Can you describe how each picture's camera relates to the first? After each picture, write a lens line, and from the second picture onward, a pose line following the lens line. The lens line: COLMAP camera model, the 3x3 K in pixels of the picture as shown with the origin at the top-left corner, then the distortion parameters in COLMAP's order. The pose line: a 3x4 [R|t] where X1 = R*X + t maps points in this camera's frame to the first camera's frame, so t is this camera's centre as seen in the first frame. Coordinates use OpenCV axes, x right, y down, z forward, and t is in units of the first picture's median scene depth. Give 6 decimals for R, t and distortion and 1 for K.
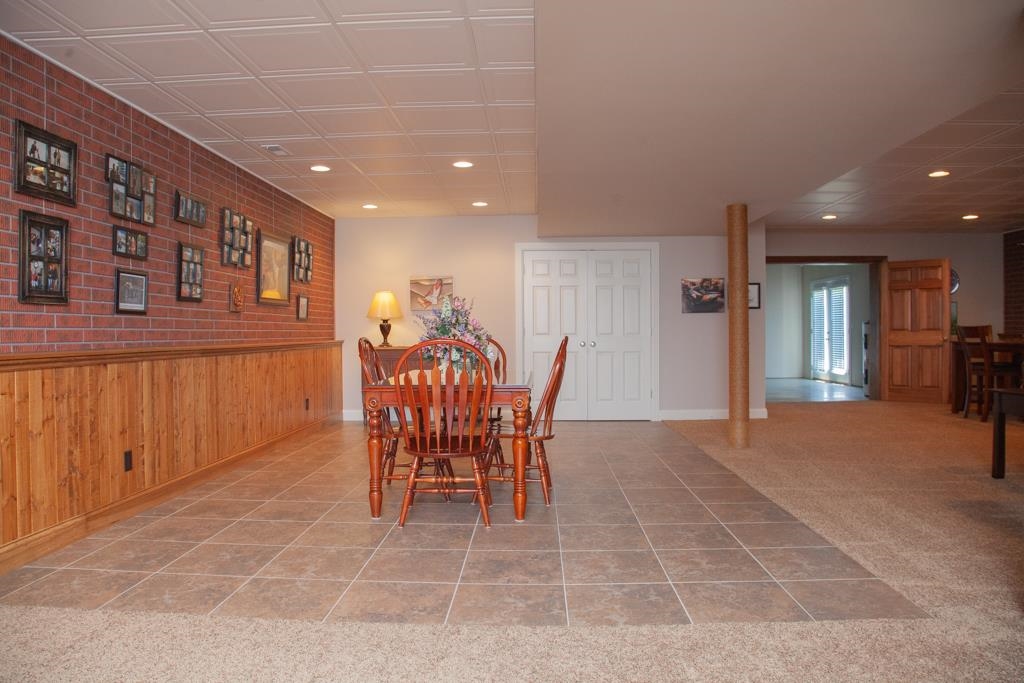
lens RADIAL K [[729.8, 0, 507.1], [0, 729.8, 334.8], [0, 0, 1]] dist [-0.040404, 0.003724]
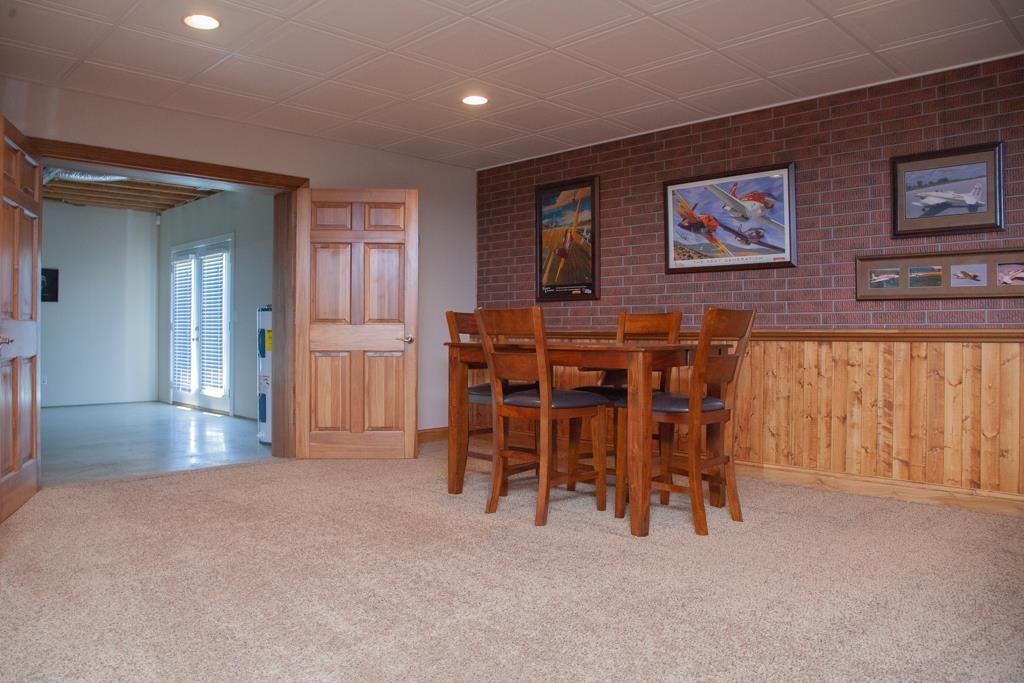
lens RADIAL K [[729.8, 0, 507.1], [0, 729.8, 334.8], [0, 0, 1]] dist [-0.040404, 0.003724]
pose [[0.687253, 0.009802, 0.726352, 0.188775], [-0.007710, 0.999951, -0.006200, 0.004222], [-0.726377, -0.001339, 0.687295, 0.410539]]
